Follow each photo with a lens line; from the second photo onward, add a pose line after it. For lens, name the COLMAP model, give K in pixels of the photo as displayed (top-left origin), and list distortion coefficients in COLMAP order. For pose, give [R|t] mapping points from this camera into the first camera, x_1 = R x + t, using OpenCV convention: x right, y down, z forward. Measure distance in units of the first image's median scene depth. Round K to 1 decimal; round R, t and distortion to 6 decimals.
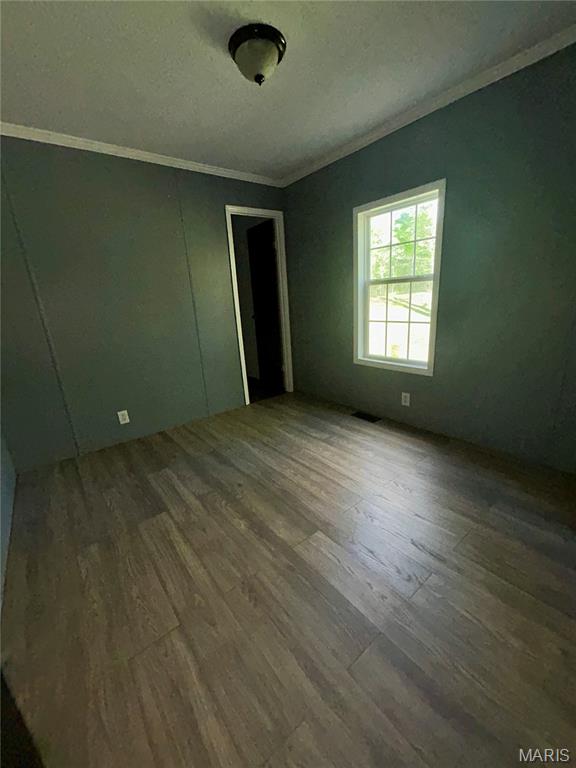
lens RADIAL K [[312.4, 0, 288.0], [0, 312.4, 384.0], [0, 0, 1]] dist [0.002146, 0.000560]
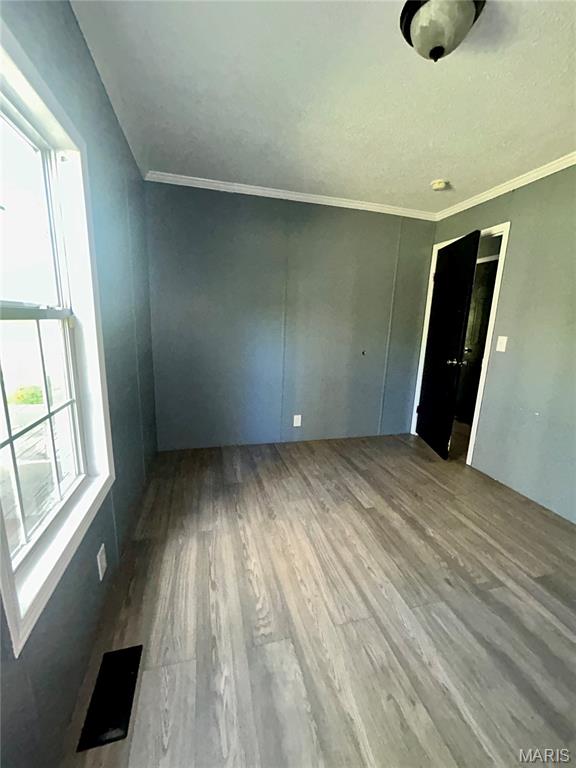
lens RADIAL K [[312.4, 0, 288.0], [0, 312.4, 384.0], [0, 0, 1]] dist [0.002146, 0.000560]
pose [[-0.919616, -0.049166, 0.389730, -0.069190], [0.129005, 0.899309, 0.417854, -0.470427], [-0.371032, 0.434542, -0.820676, 1.550924]]
